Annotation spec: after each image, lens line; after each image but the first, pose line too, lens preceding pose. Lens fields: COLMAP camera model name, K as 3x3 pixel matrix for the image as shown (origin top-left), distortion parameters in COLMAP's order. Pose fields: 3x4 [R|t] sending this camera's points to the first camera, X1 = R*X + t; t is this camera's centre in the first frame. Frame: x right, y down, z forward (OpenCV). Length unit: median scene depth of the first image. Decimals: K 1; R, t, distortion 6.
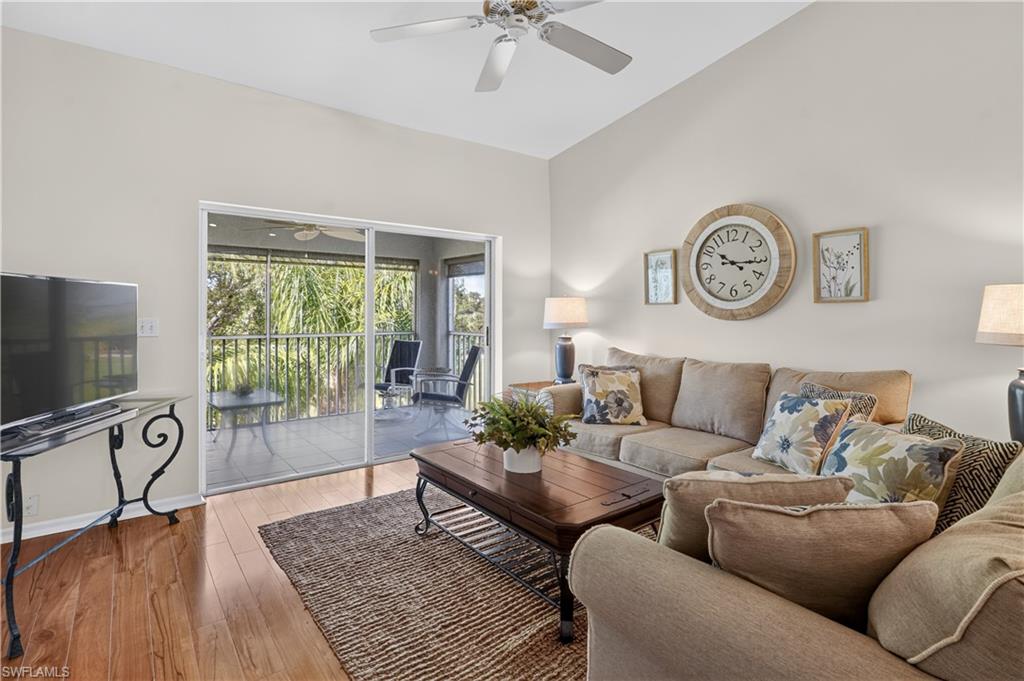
lens RADIAL K [[499.9, 0, 500.6], [0, 499.9, 304.7], [0, 0, 1]] dist [-0.001477, -0.000165]
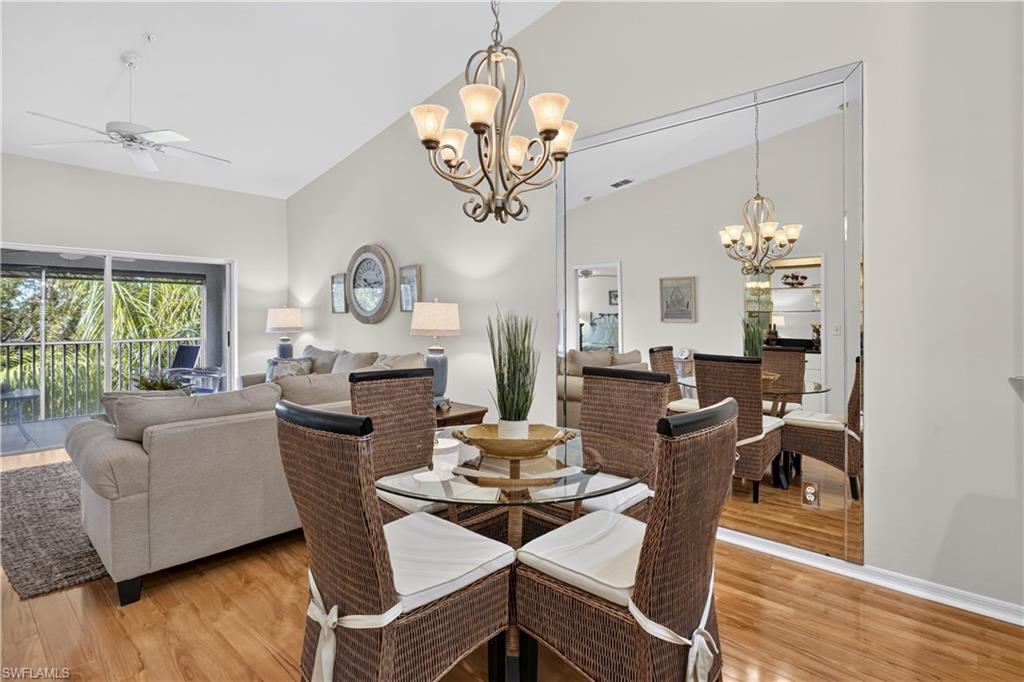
lens RADIAL K [[507.2, 0, 506.4], [0, 507.2, 320.3], [0, 0, 1]] dist [0.001489, 0.000326]
pose [[0.982997, -0.009527, 0.183376, 0.560983], [0.006355, 0.999820, 0.017876, -0.003887], [-0.183514, -0.016406, 0.982880, -0.506960]]
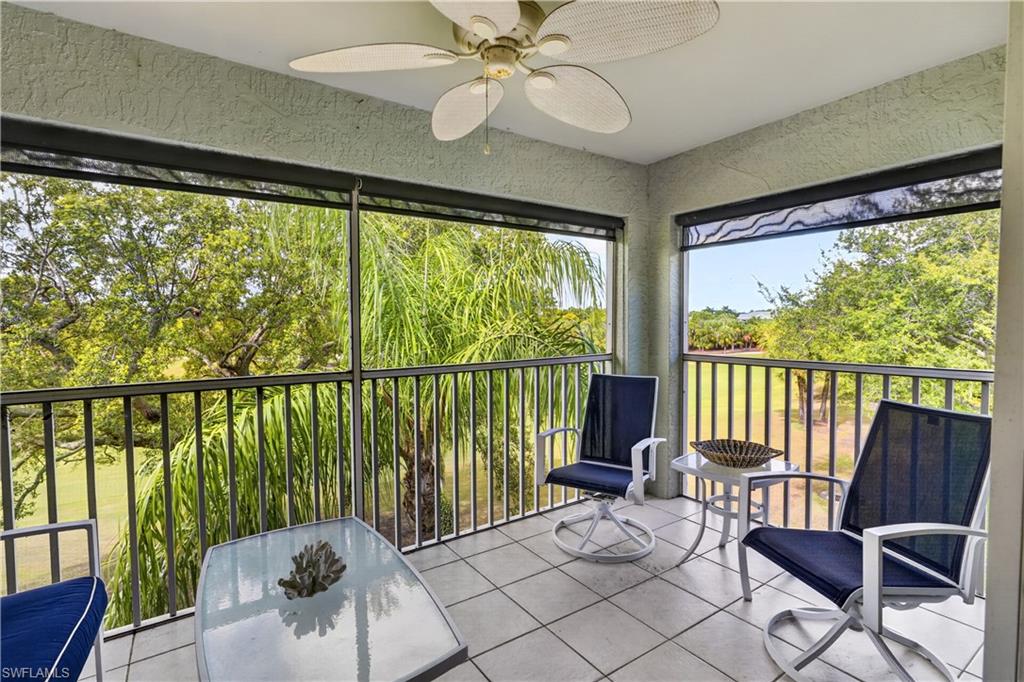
lens RADIAL K [[492.4, 0, 513.4], [0, 492.4, 315.5], [0, 0, 1]] dist [-0.002119, 0.000595]
pose [[0.998515, -0.008935, -0.053746, -0.483470], [0.009170, 0.999949, 0.004132, 0.017238], [0.053706, -0.004619, 0.998546, 0.918698]]
